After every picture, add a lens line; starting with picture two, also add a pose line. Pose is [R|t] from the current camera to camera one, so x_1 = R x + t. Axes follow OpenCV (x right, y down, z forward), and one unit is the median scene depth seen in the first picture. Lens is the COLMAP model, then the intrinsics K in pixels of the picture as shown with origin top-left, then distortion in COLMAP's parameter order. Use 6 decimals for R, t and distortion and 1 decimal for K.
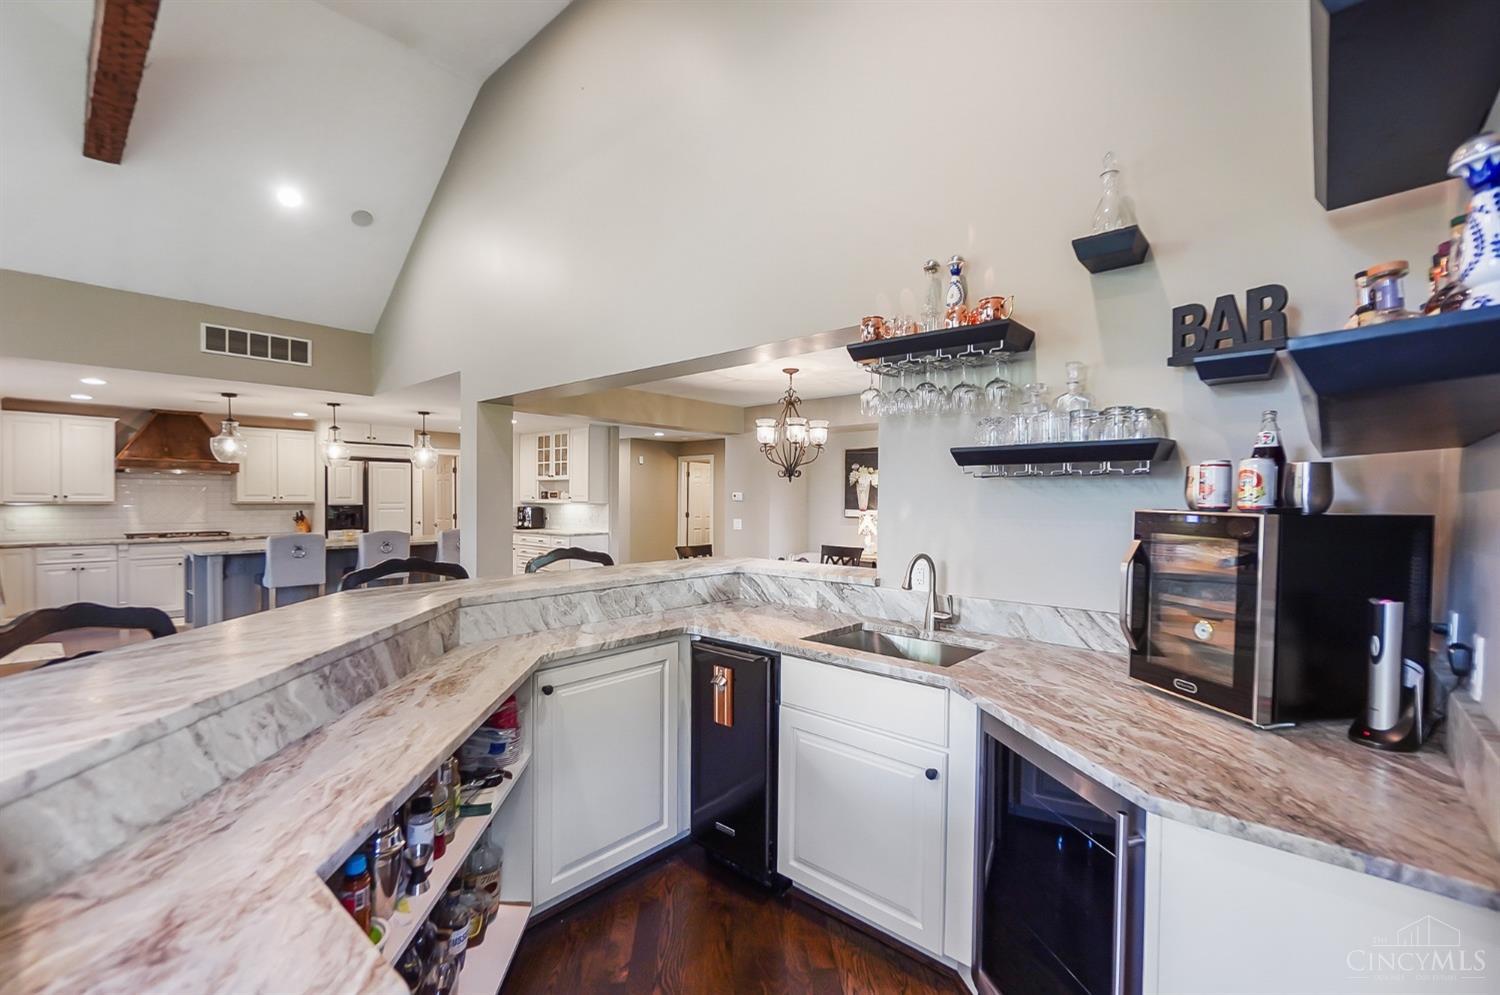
lens RADIAL K [[646.7, 0, 748.2], [0, 646.7, 508.3], [0, 0, 1]] dist [-0.000139, -0.003343]
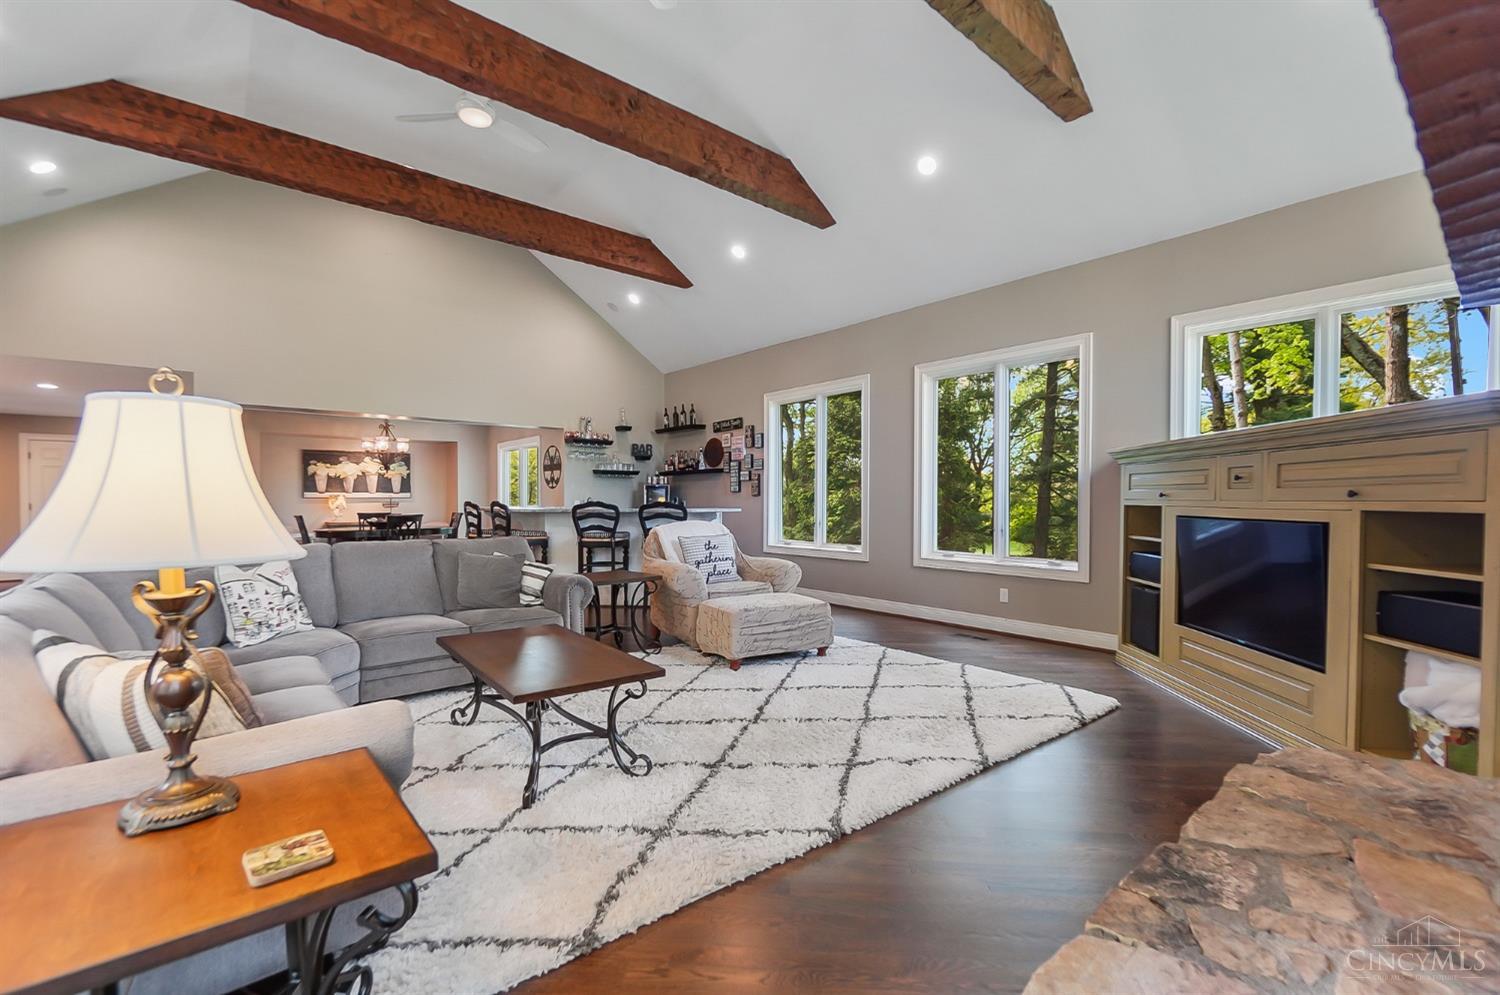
lens RADIAL K [[644.4, 0, 745.5], [0, 644.4, 508.7], [0, 0, 1]] dist [-0.002898, 0.000143]
pose [[0.141089, -0.019002, 0.989815, -1.104580], [0.017440, 0.999708, 0.016706, 0.030554], [-0.989843, 0.014905, 0.141379, -0.141432]]
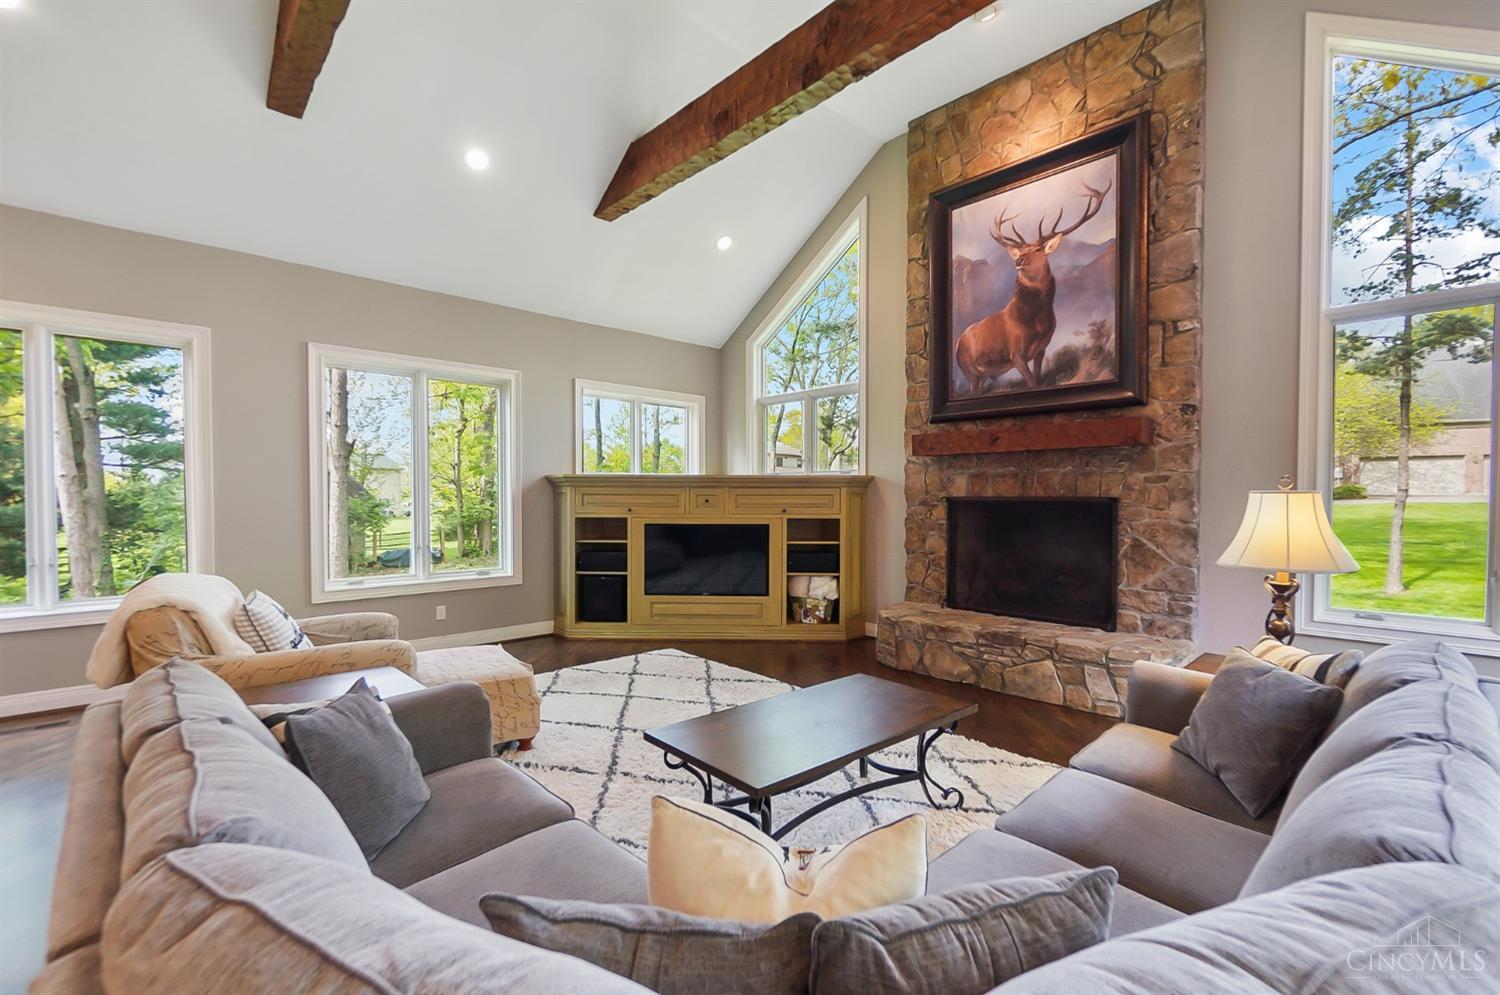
lens RADIAL K [[646.7, 0, 748.2], [0, 646.7, 508.3], [0, 0, 1]] dist [-0.000139, -0.003343]
pose [[-0.996302, -0.007377, 0.085598, -0.704486], [-0.004538, 0.999434, 0.033320, 0.003136], [-0.085795, 0.032808, -0.995772, 0.400485]]
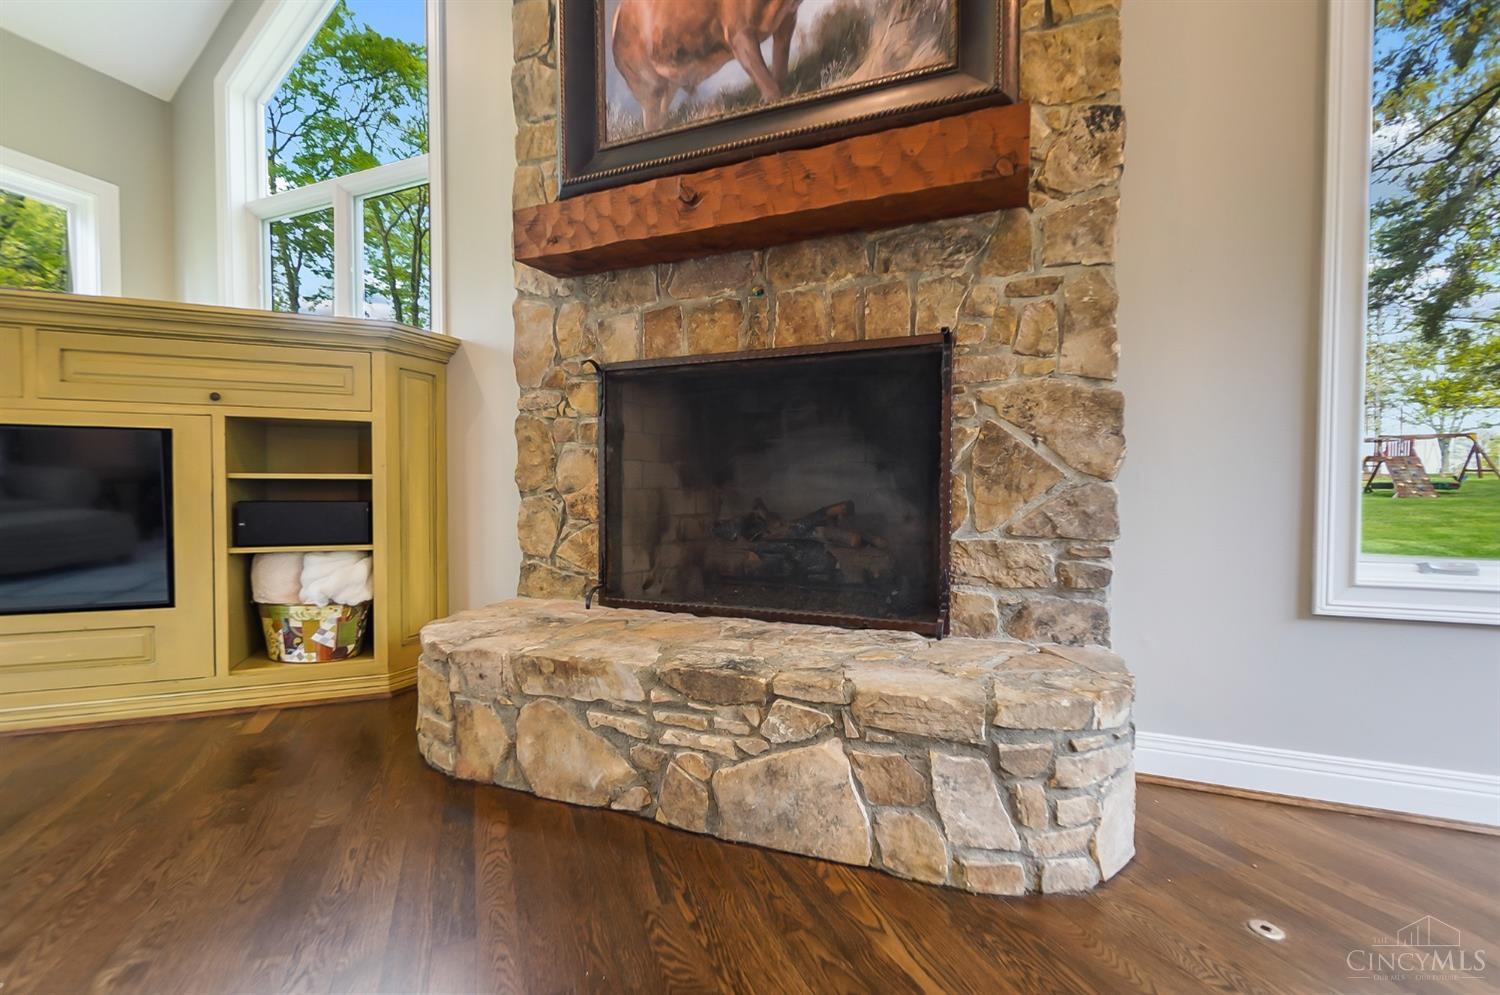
lens RADIAL K [[644.4, 0, 745.5], [0, 644.4, 508.7], [0, 0, 1]] dist [-0.002898, 0.000143]
pose [[-0.944212, 0.002918, -0.329326, -0.833280], [-0.011070, 0.999114, 0.040592, 0.077018], [0.329153, 0.041973, -0.943343, -0.021820]]
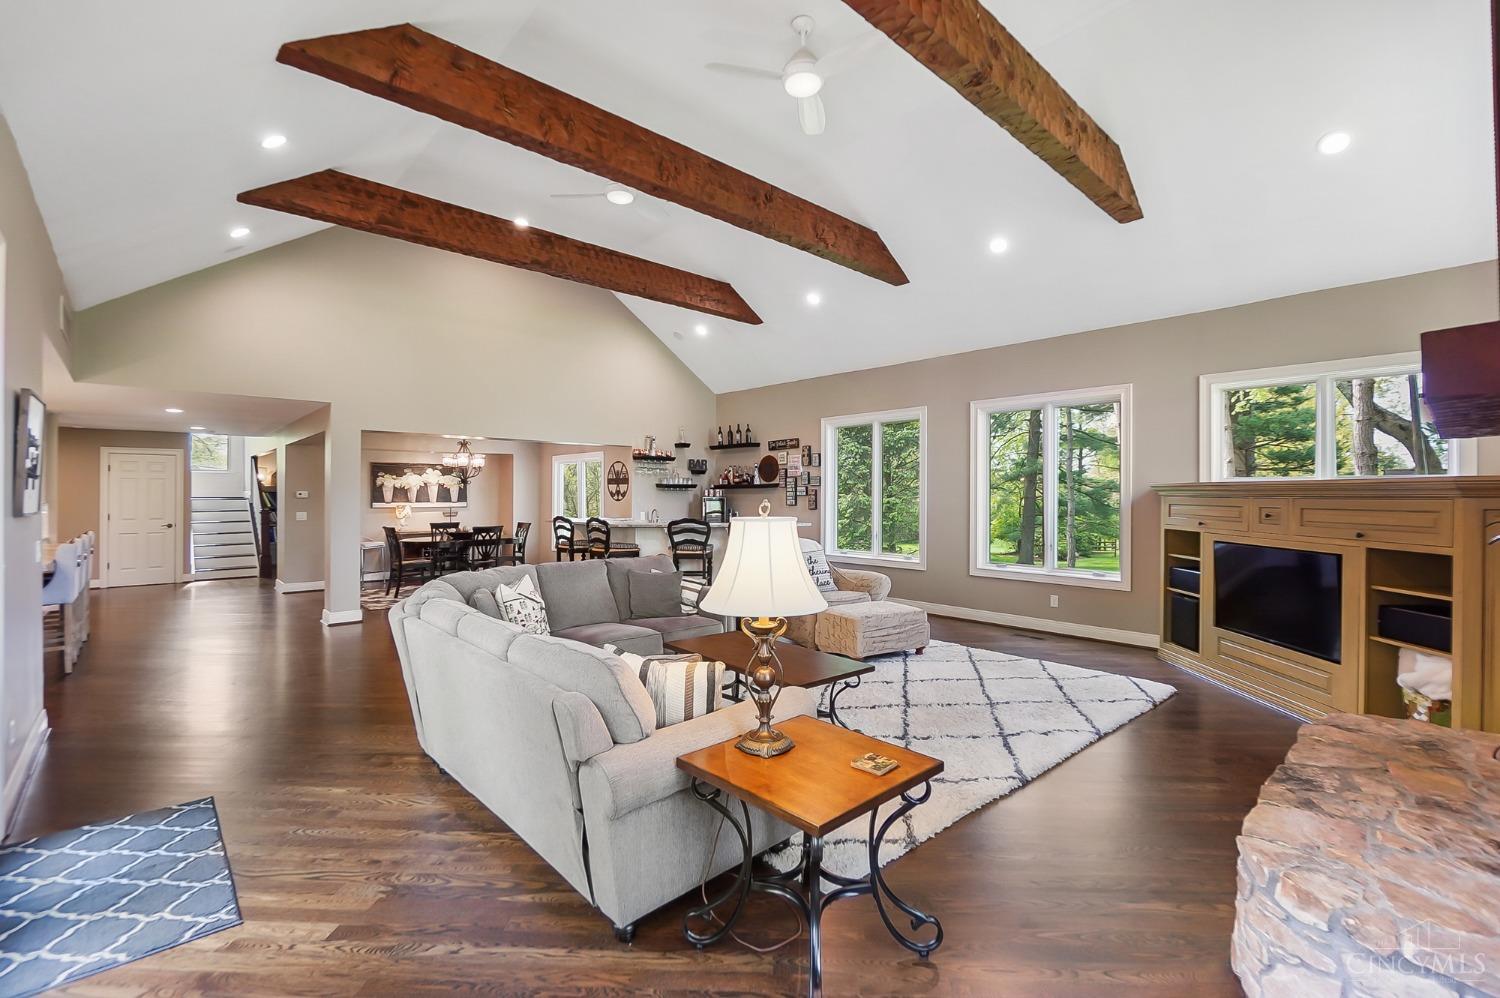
lens RADIAL K [[654.9, 0, 745.1], [0, 654.9, 492.8], [0, 0, 1]] dist [-0.001427, -0.000369]
pose [[0.099055, -0.002119, 0.995080, -1.264957], [0.015748, 0.999876, 0.000562, -0.008818], [-0.994957, 0.015615, 0.099076, 0.007557]]
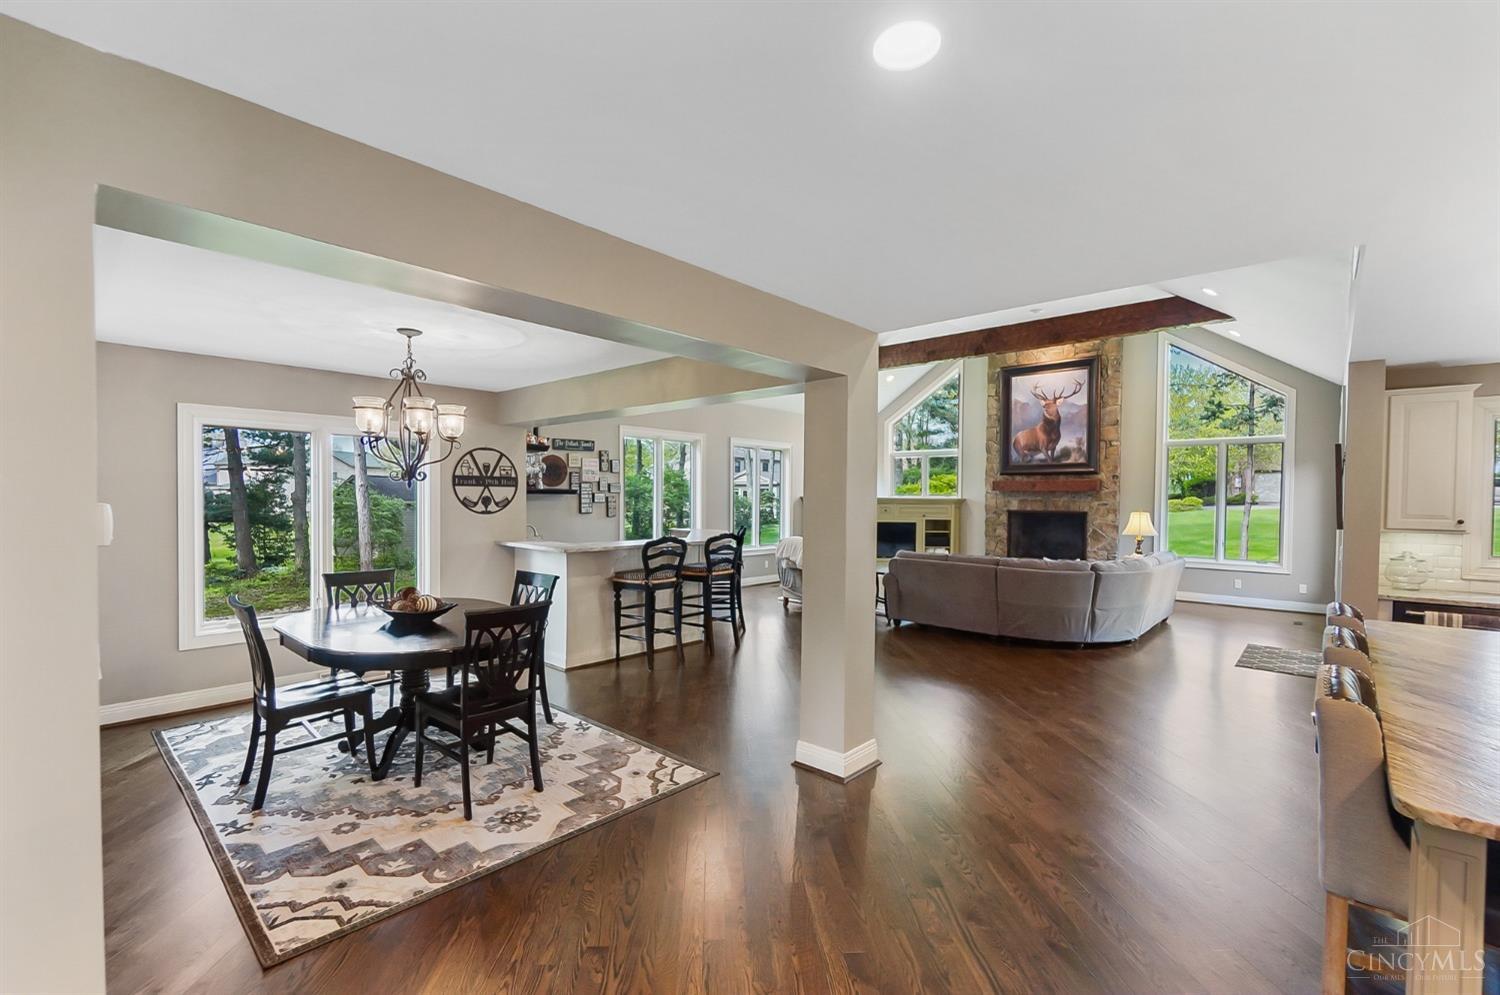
lens RADIAL K [[646.7, 0, 748.2], [0, 646.7, 508.3], [0, 0, 1]] dist [-0.000139, -0.003343]
pose [[-0.999850, -0.014904, 0.008777, -0.233456], [-0.014603, 0.999335, 0.033425, -0.035020], [-0.009269, 0.033292, -0.999403, 1.254473]]
